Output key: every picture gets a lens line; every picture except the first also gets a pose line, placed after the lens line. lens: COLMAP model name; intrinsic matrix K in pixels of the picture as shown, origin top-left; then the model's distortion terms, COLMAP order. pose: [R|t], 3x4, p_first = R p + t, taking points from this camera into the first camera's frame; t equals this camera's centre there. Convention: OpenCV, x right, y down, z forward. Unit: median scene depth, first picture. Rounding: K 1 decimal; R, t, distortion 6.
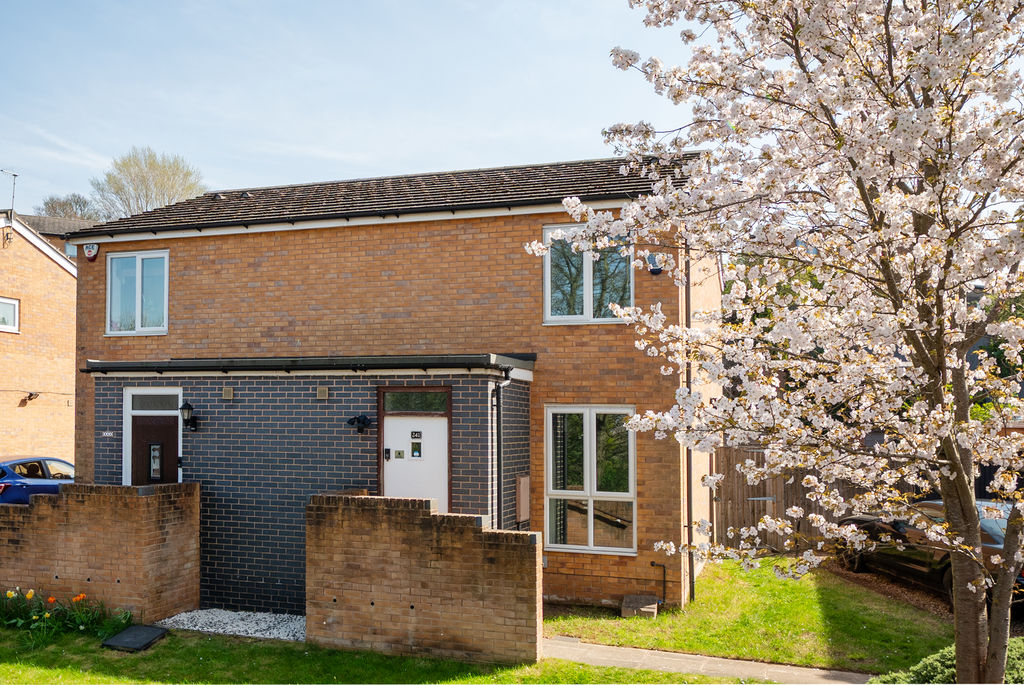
lens RADIAL K [[849.6, 0, 495.3], [0, 849.6, 297.2], [0, 0, 1]] dist [-0.008206, 0.010202]
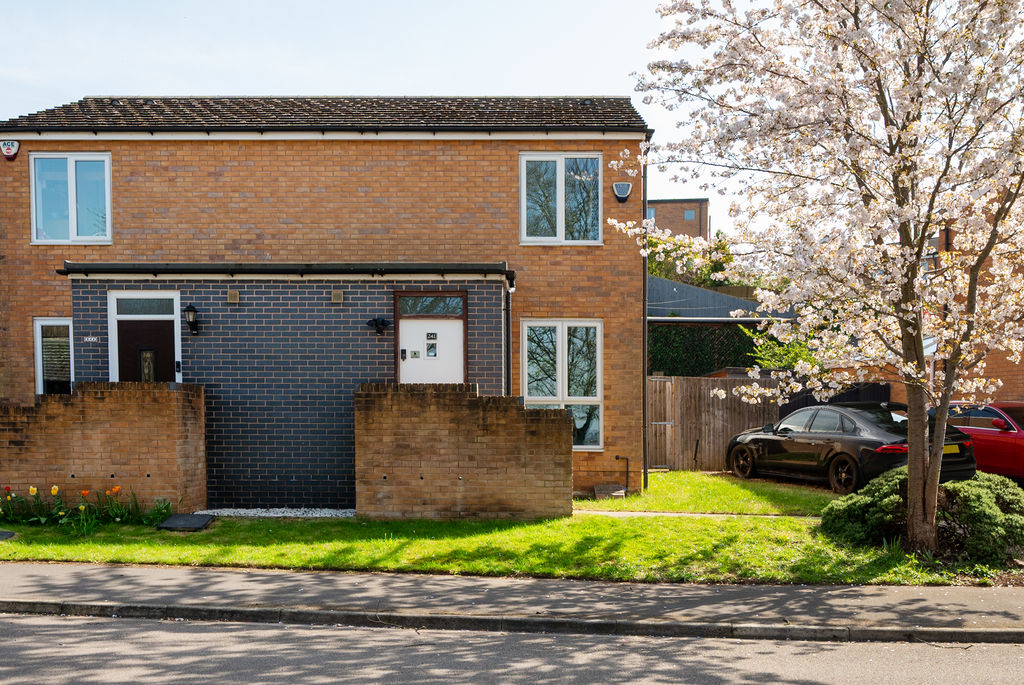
lens RADIAL K [[1037.2, 0, 512.8], [0, 1037.2, 344.4], [0, 0, 1]] dist [-0.006160, 0.000000]
pose [[0.946593, 0.011337, 0.322231, -0.393800], [-0.029408, 0.998252, 0.051268, 0.096510], [-0.321086, -0.058006, 0.945272, -0.254504]]
